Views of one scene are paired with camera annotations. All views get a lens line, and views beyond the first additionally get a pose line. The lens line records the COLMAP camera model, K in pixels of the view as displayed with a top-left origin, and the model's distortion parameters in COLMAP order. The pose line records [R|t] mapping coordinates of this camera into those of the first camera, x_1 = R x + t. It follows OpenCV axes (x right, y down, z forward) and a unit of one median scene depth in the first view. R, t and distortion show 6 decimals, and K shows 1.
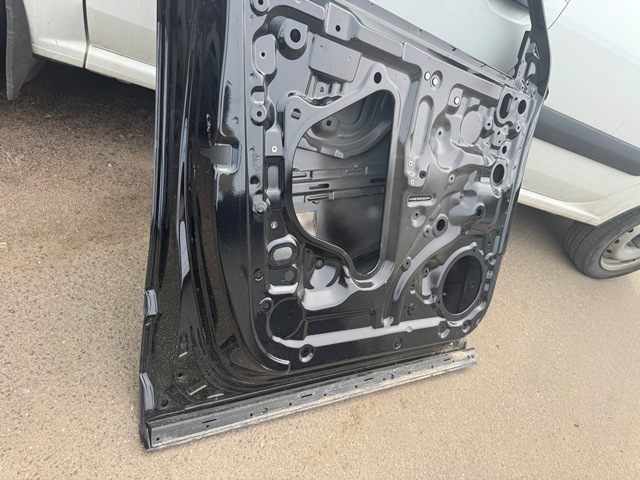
lens RADIAL K [[464.6, 0, 320.0], [0, 464.6, 240.0], [0, 0, 1]] dist [0.084902, -0.128601]
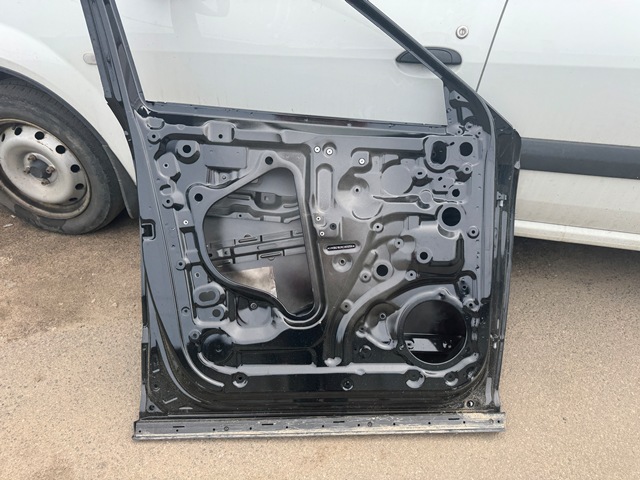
lens RADIAL K [[463.9, 0, 320.0], [0, 463.9, 228.3], [0, 0, 1]] dist [0.071878, -0.137207]
pose [[0.821081, -0.137949, -0.553892, 0.785216], [0.011148, 0.974049, -0.226064, 0.119199], [0.570704, 0.179442, 0.801310, 0.047660]]
